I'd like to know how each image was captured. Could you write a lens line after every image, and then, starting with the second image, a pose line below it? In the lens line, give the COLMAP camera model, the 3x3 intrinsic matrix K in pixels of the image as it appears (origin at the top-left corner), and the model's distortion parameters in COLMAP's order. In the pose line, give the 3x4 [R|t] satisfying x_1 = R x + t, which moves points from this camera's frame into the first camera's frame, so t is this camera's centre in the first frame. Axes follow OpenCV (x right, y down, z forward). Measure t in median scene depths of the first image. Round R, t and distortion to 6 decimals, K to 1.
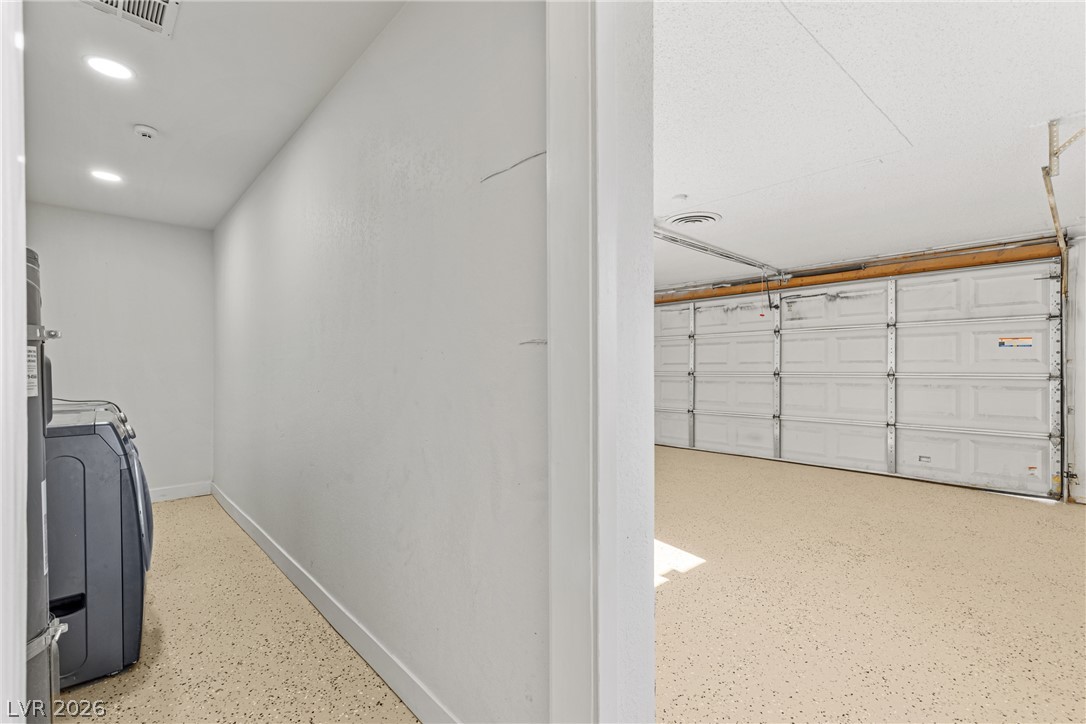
lens RADIAL K [[479.3, 0, 545.1], [0, 479.3, 367.4], [0, 0, 1]] dist [0.000659, -0.000849]
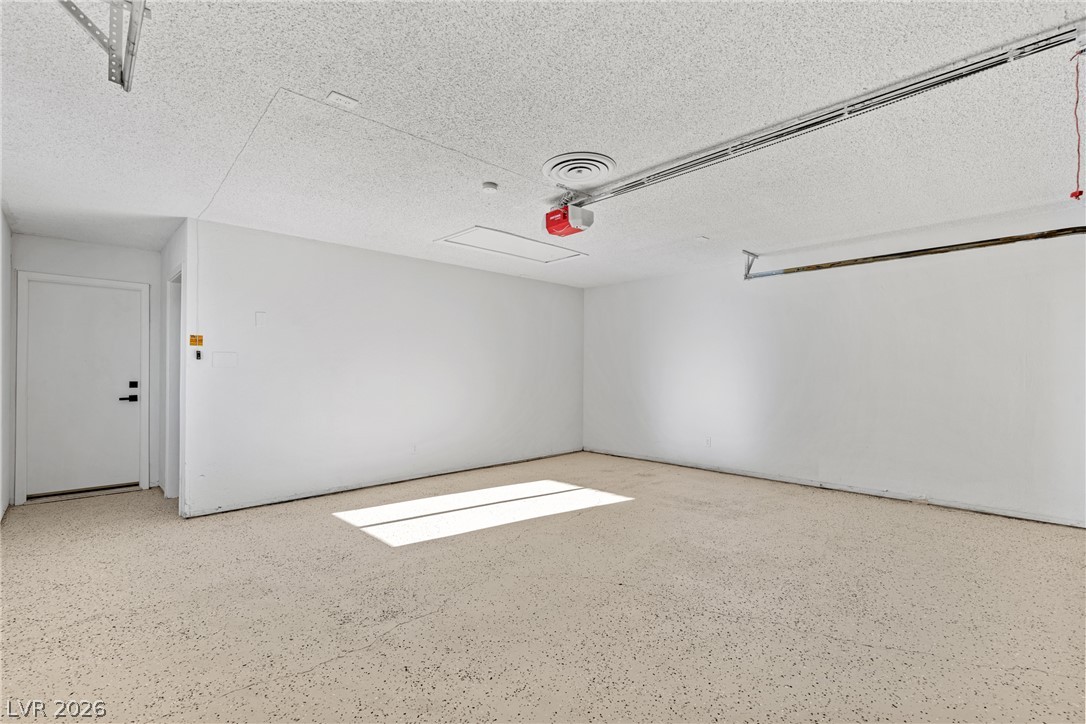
lens RADIAL K [[479.3, 0, 545.1], [0, 479.3, 367.4], [0, 0, 1]] dist [0.000659, -0.000849]
pose [[0.047578, -0.014947, -0.998756, 1.629579], [0.001258, 0.999888, -0.014904, 0.007632], [0.998867, -0.000548, 0.047591, 1.452410]]
